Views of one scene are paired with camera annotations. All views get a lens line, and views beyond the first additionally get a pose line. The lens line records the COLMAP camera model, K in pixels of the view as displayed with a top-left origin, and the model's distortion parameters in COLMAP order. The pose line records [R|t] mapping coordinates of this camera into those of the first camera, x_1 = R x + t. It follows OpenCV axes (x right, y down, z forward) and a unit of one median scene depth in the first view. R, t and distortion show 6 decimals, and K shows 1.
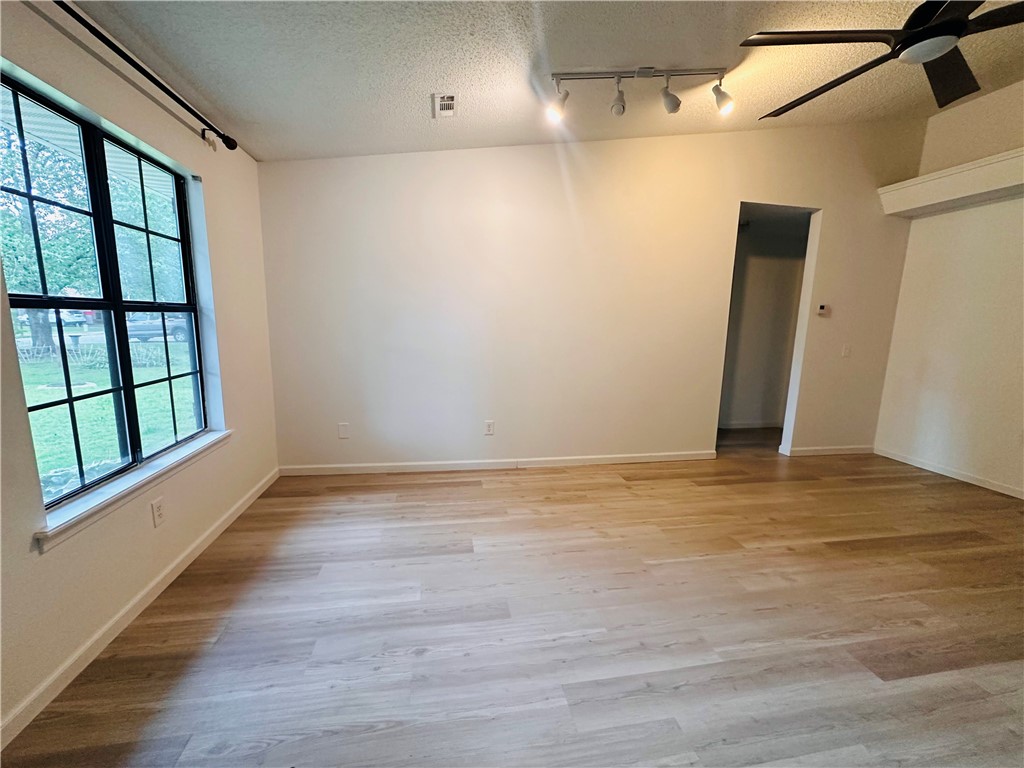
lens RADIAL K [[408.3, 0, 509.4], [0, 408.3, 383.4], [0, 0, 1]] dist [-0.016601, -0.000035]
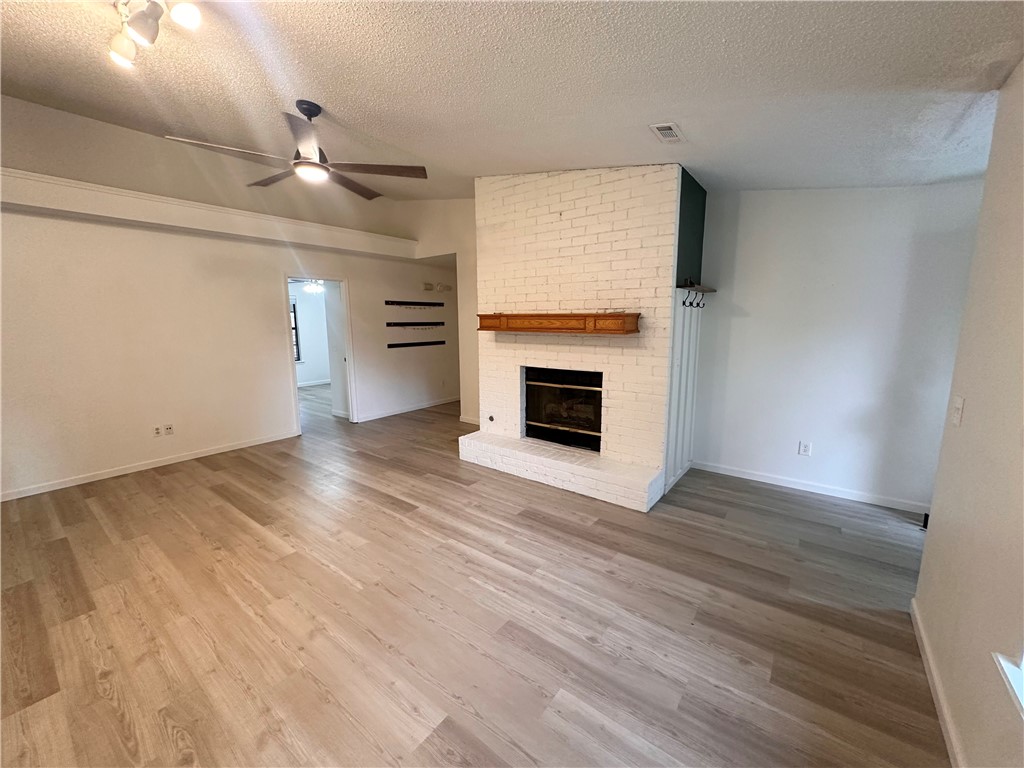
lens RADIAL K [[408.3, 0, 513.9], [0, 408.3, 385.2], [0, 0, 1]] dist [-0.016601, -0.000035]
pose [[-0.684298, -0.137194, 0.716180, -0.775866], [0.103838, 0.953800, 0.281929, -0.386754], [-0.721771, 0.267290, -0.638437, 1.652217]]
